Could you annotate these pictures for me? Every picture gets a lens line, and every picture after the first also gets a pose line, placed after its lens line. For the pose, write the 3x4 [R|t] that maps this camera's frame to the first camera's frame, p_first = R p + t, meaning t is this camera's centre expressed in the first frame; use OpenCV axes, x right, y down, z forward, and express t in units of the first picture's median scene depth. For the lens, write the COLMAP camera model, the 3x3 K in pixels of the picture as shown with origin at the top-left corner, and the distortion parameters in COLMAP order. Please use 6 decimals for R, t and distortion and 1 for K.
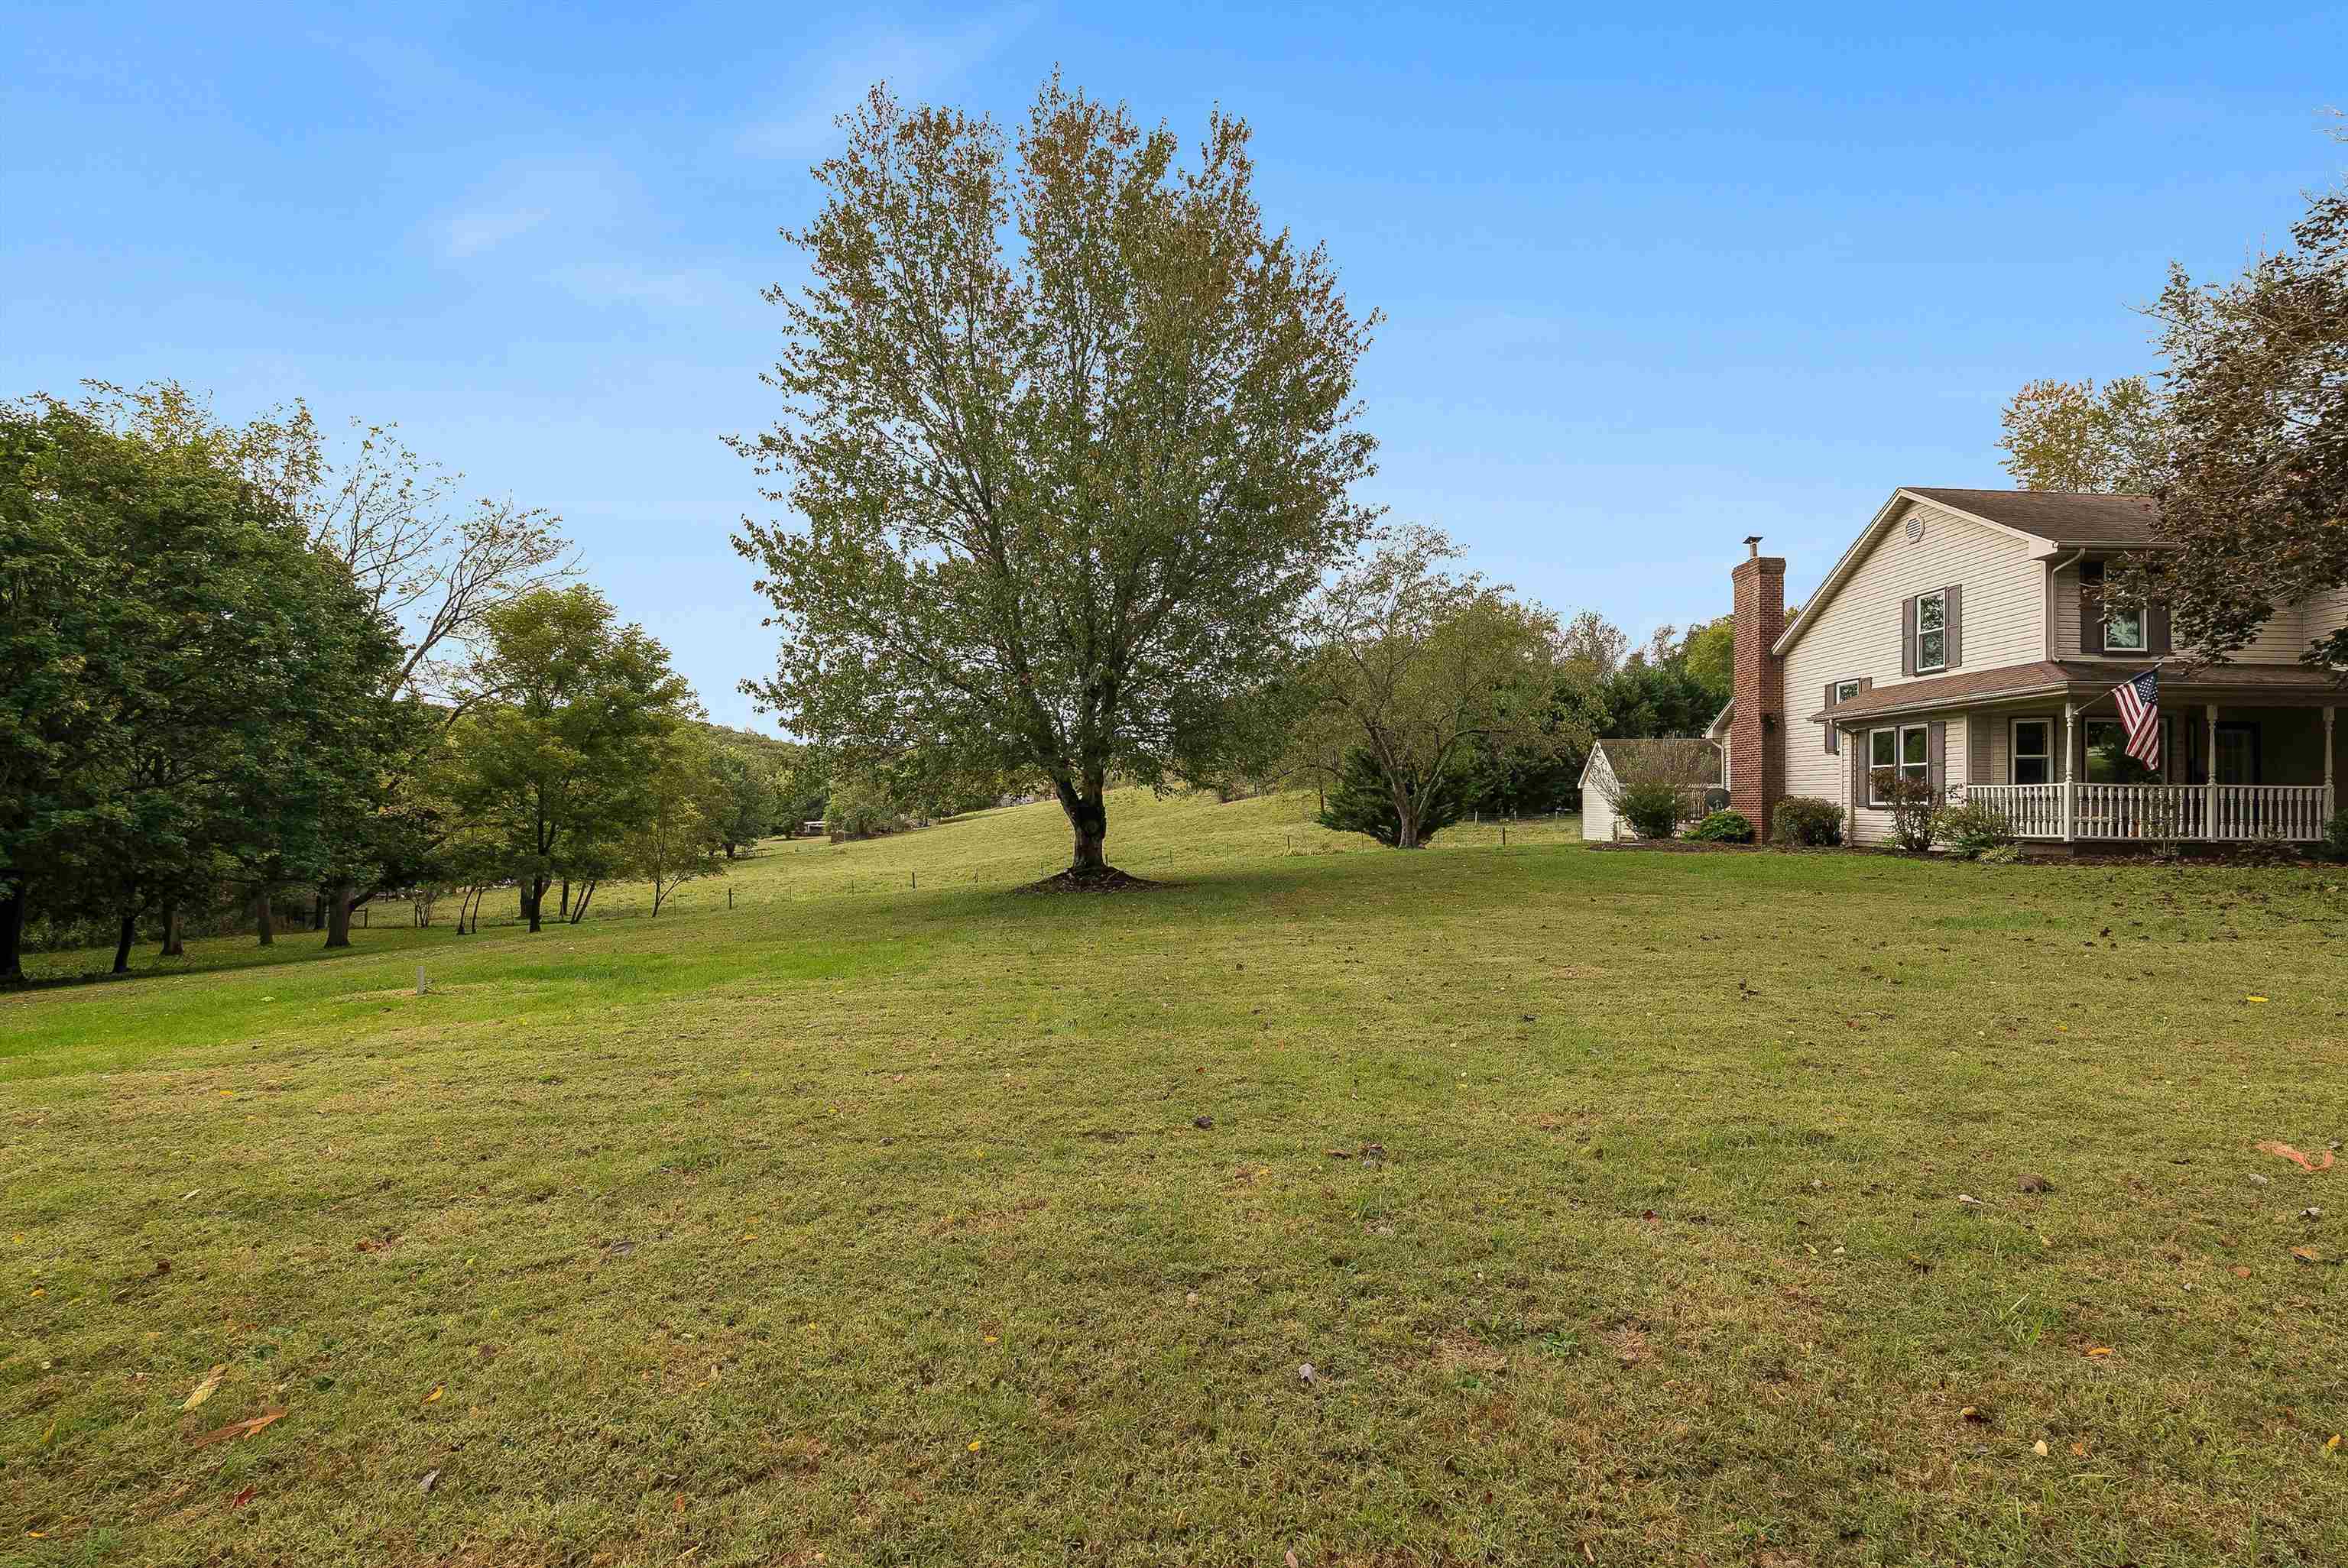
lens RADIAL K [[1024.0, 0, 1172.7], [0, 1024.0, 784.4], [0, 0, 1]] dist [-0.003595, -0.000679]
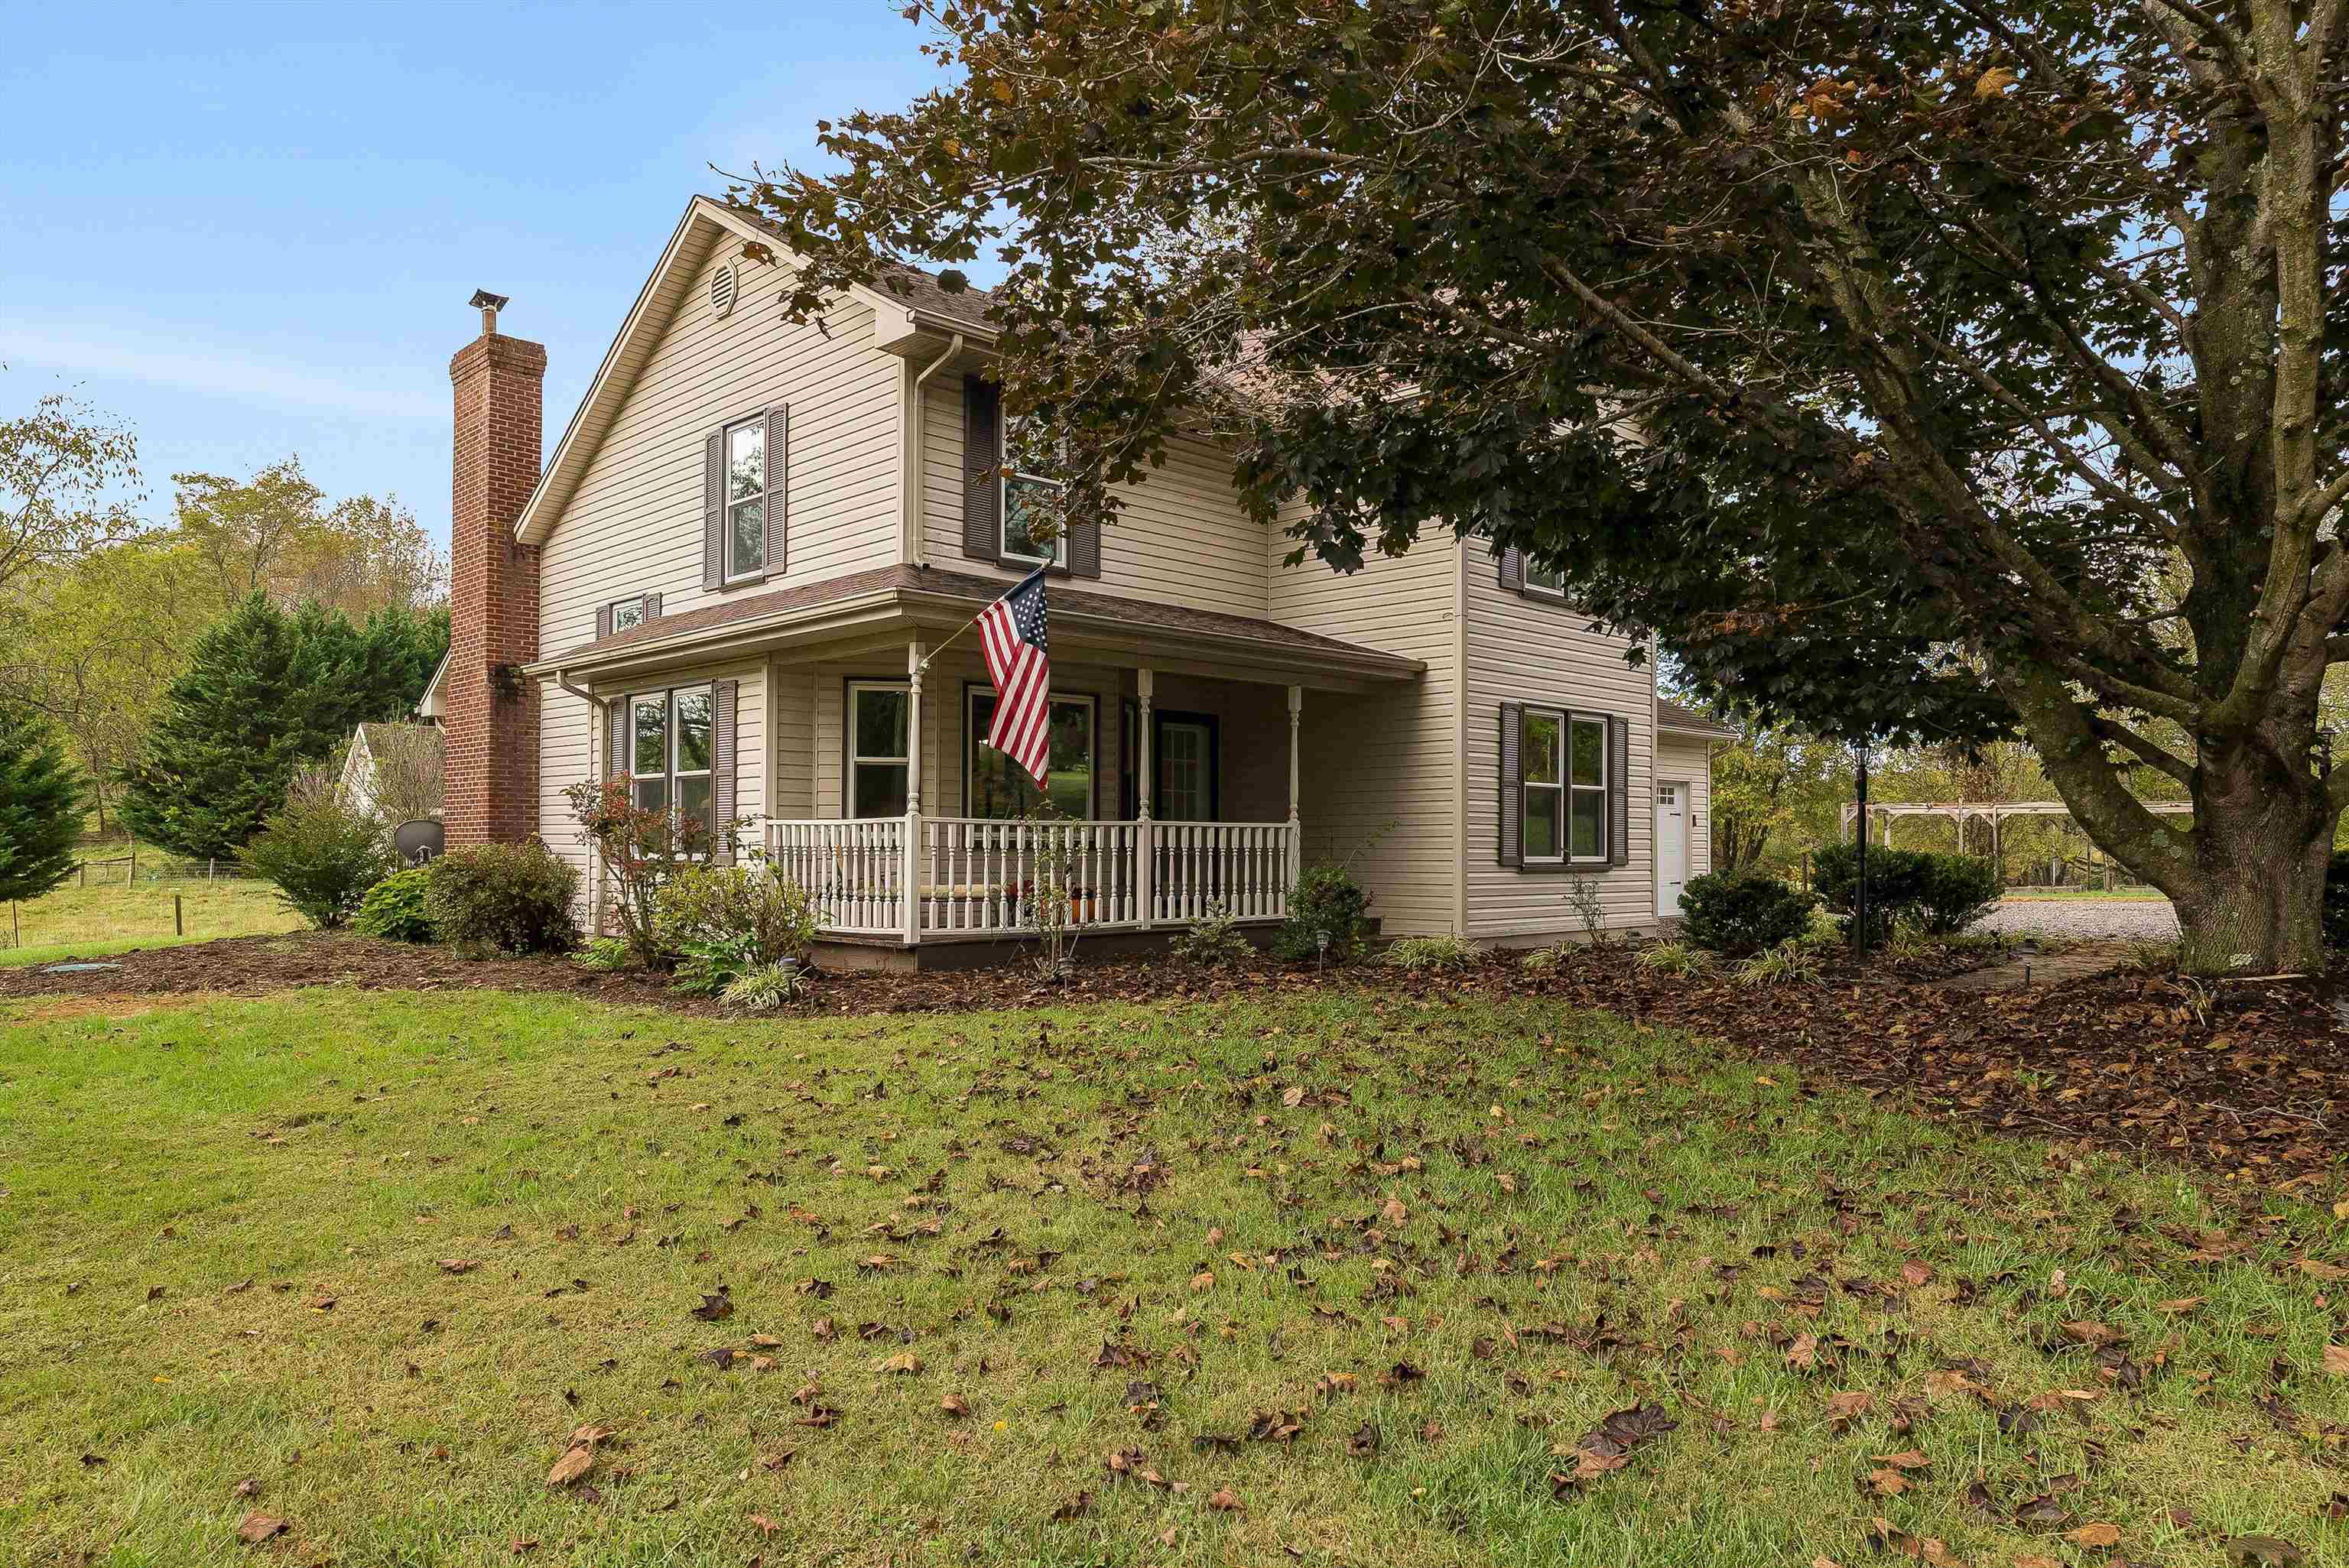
lens RADIAL K [[1503.9, 0, 1170.8], [0, 1503.9, 792.2], [0, 0, 1]] dist [0.000981, 0.000041]
pose [[0.722936, 0.016107, 0.690727, 0.458307], [-0.006694, 0.999845, -0.016309, -0.001611], [-0.690882, 0.007167, 0.722932, 0.399274]]
